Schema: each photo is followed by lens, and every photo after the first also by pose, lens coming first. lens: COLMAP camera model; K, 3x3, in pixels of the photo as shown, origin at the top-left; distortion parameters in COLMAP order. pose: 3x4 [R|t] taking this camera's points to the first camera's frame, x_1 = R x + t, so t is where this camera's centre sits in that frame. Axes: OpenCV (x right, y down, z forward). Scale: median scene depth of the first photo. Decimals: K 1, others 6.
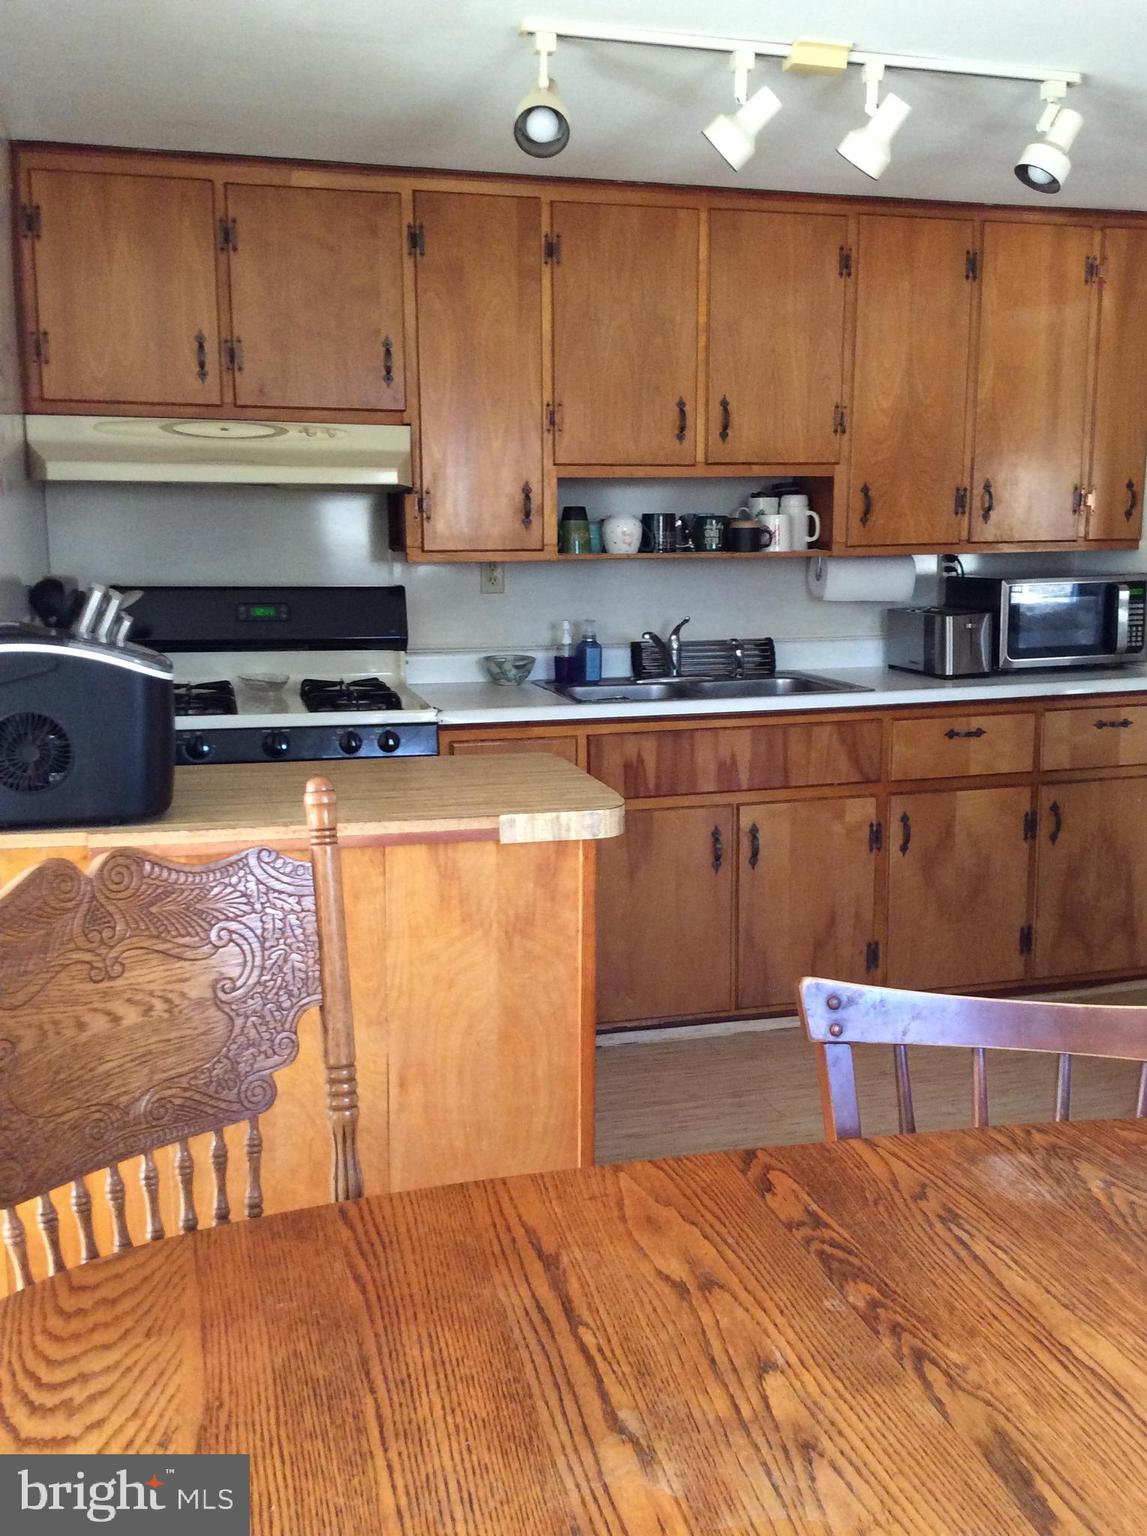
lens RADIAL K [[1388.4, 0, 573.5], [0, 1388.4, 768.0], [0, 0, 1]] dist [0.117335, -0.223838]
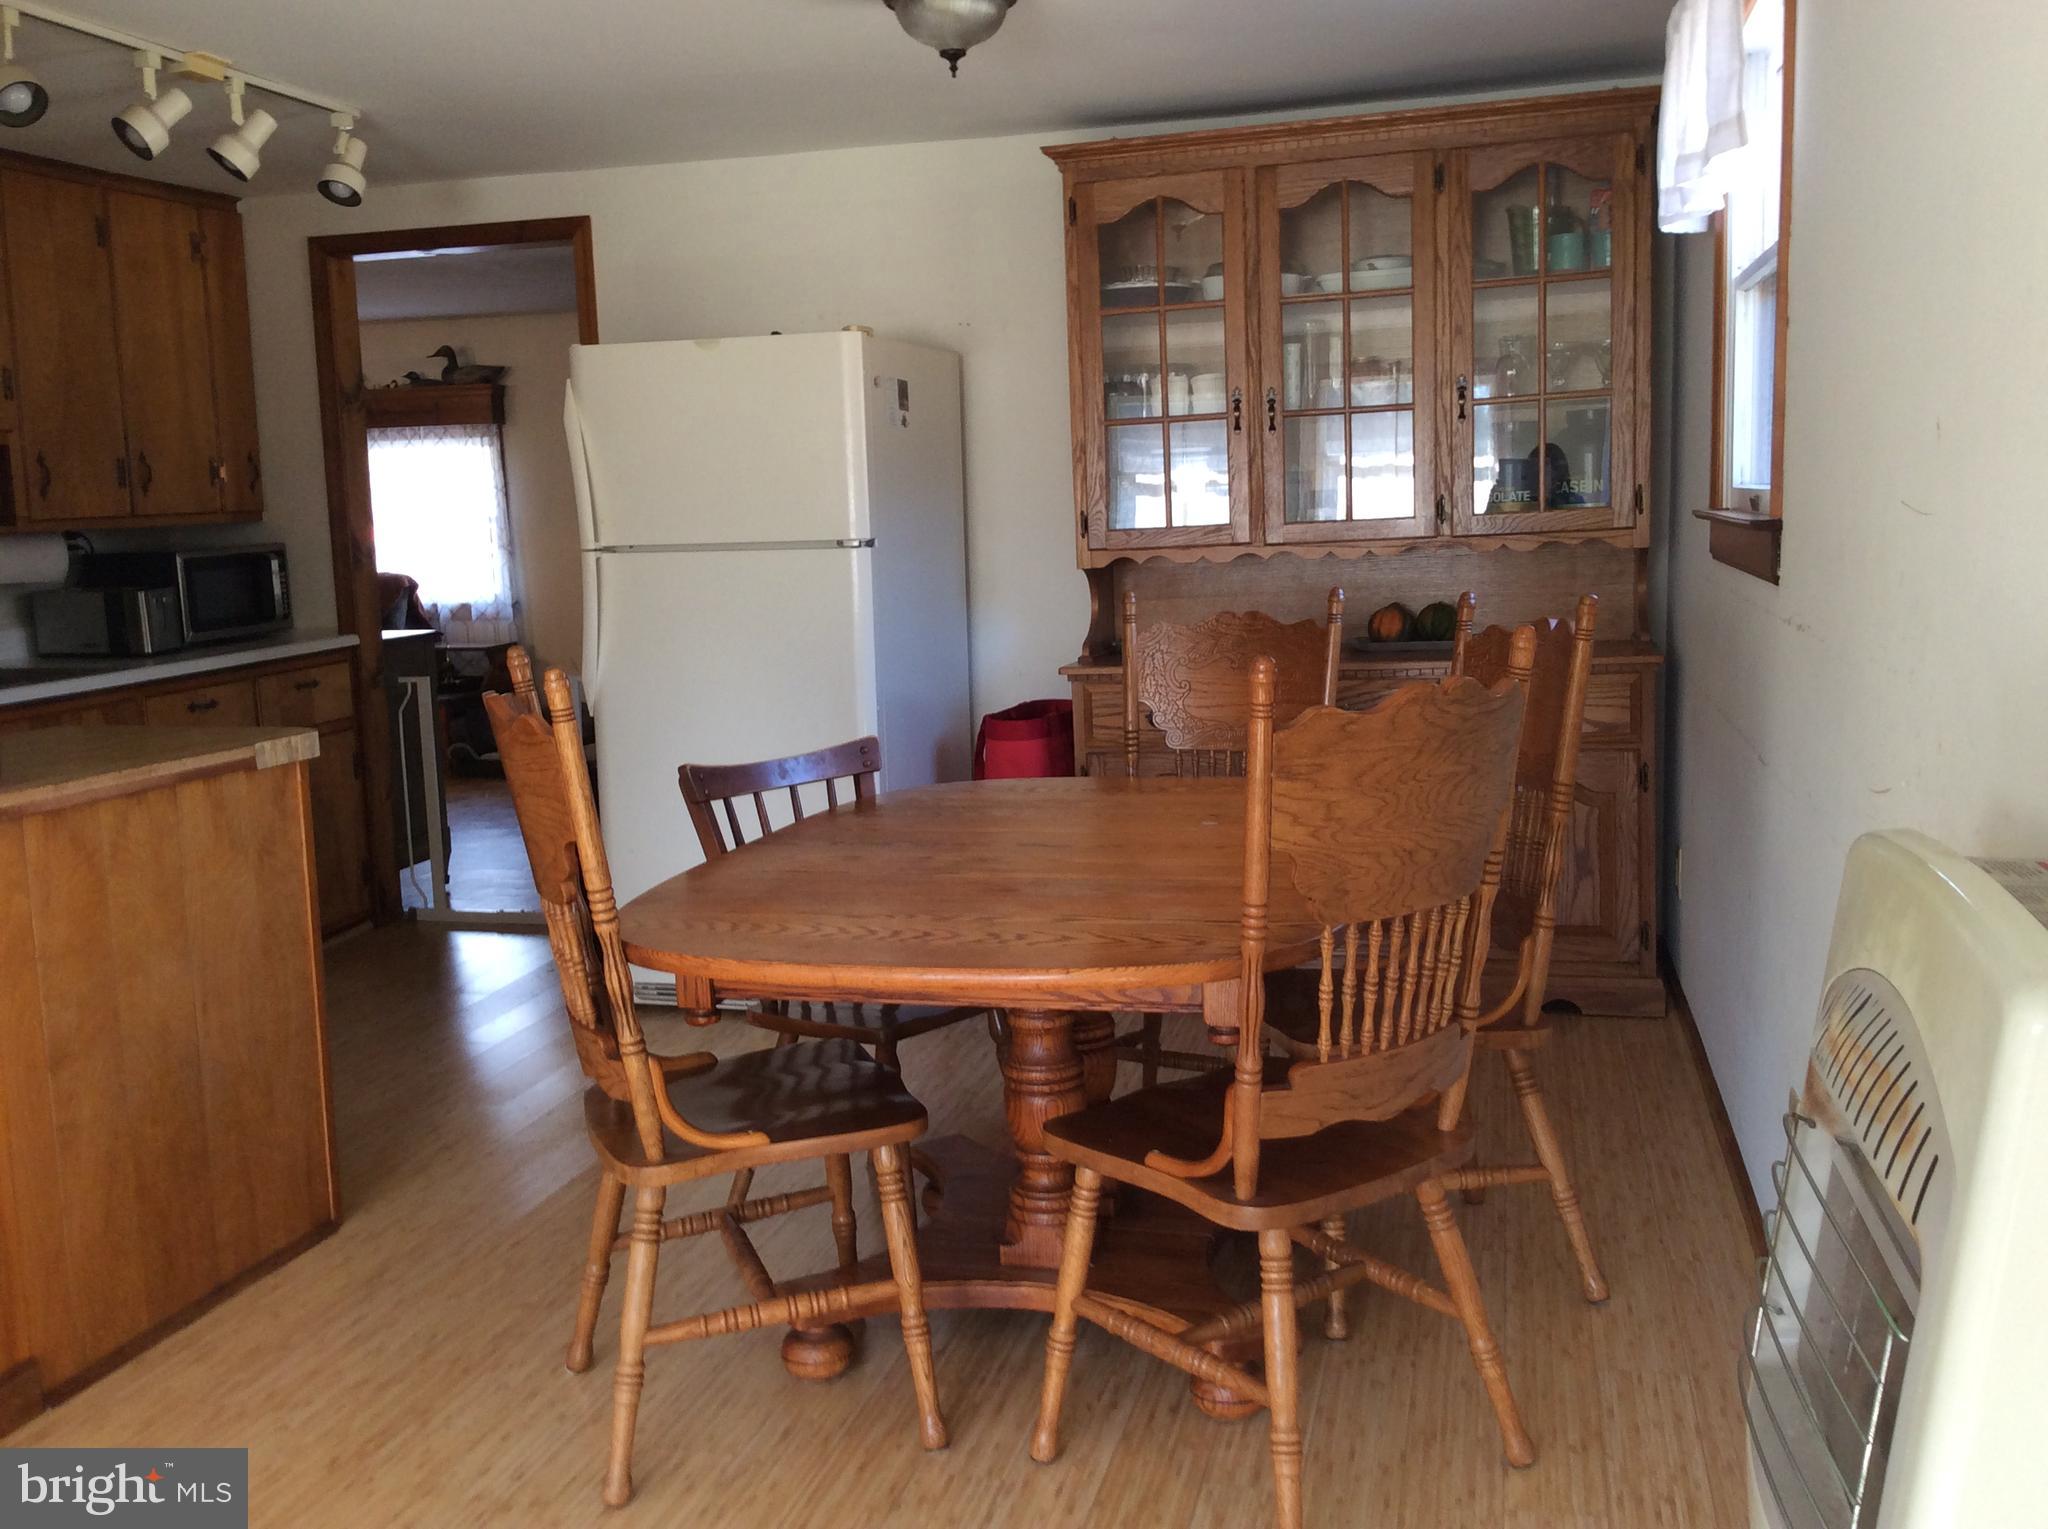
lens RADIAL K [[1851.2, 0, 1005.8], [0, 1851.2, 764.8], [0, 0, 1]] dist [0.117335, -0.223838]
pose [[0.492118, -0.135837, 0.859865, -0.660636], [0.172317, 0.983406, 0.056733, 0.043620], [-0.853304, 0.120250, 0.507359, -0.165933]]
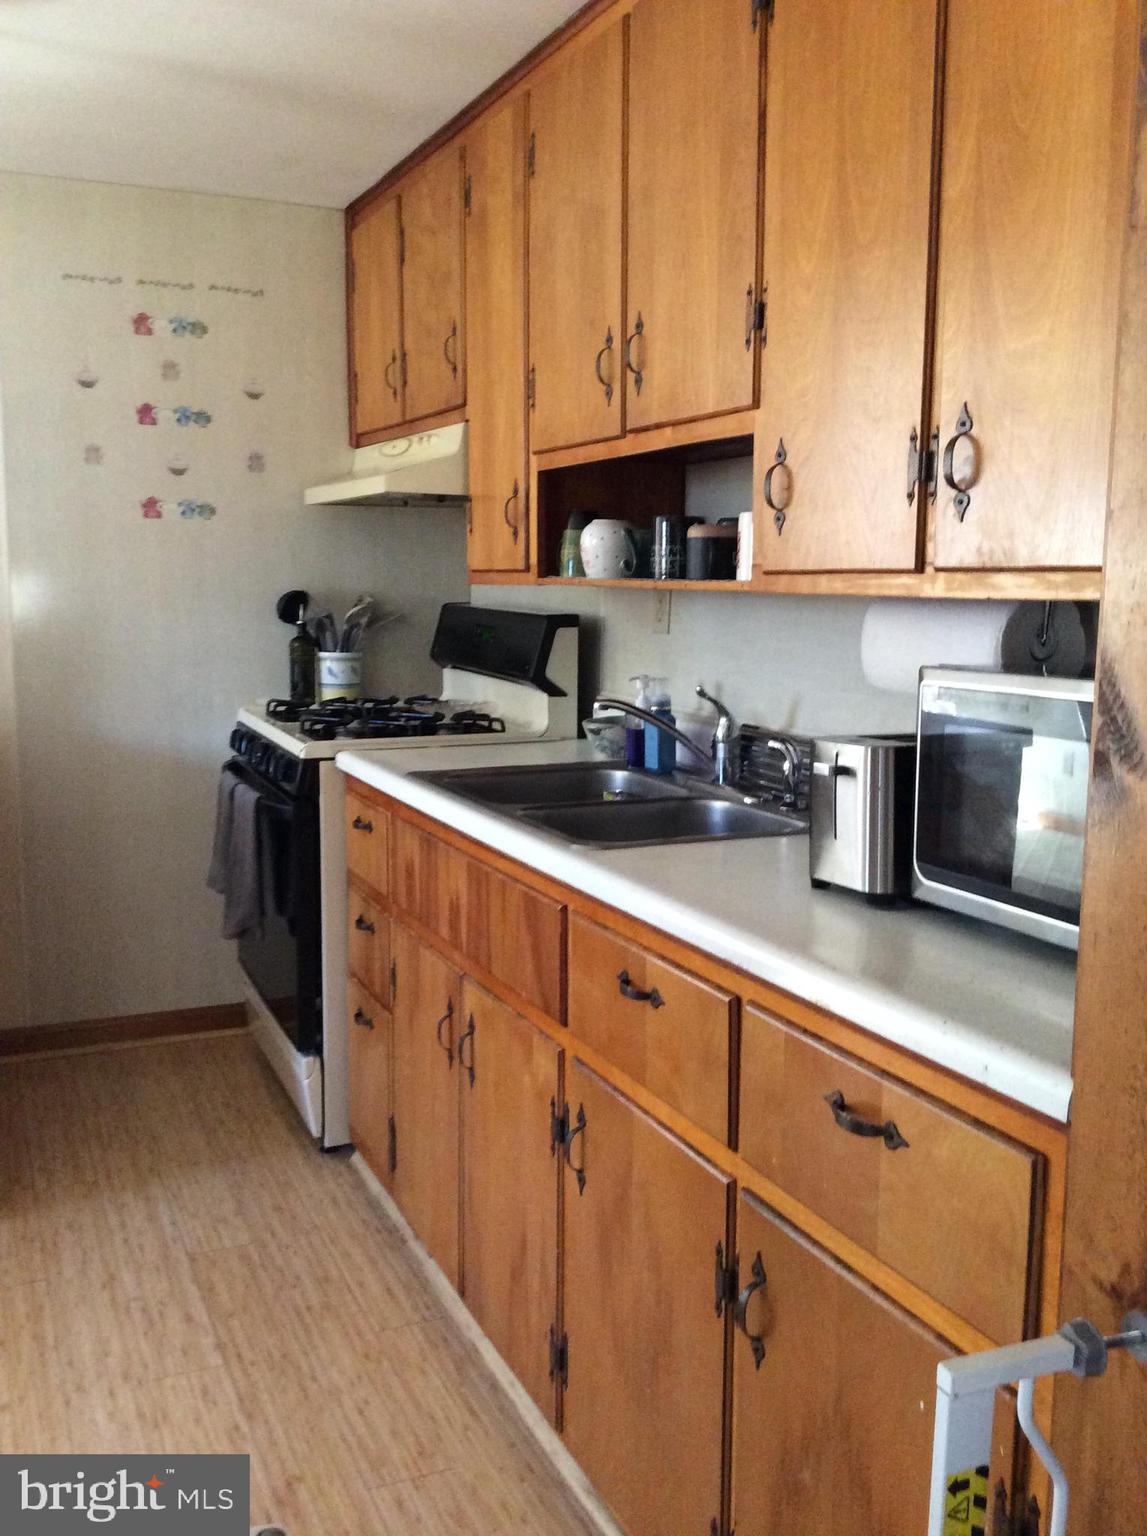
lens RADIAL K [[1388.4, 0, 573.5], [0, 1388.4, 768.0], [0, 0, 1]] dist [0.117335, -0.223838]
pose [[0.166275, 0.144255, -0.975471, 0.792586], [-0.170015, 0.978621, 0.115741, -0.160194], [0.971312, 0.146600, 0.187246, 0.997345]]
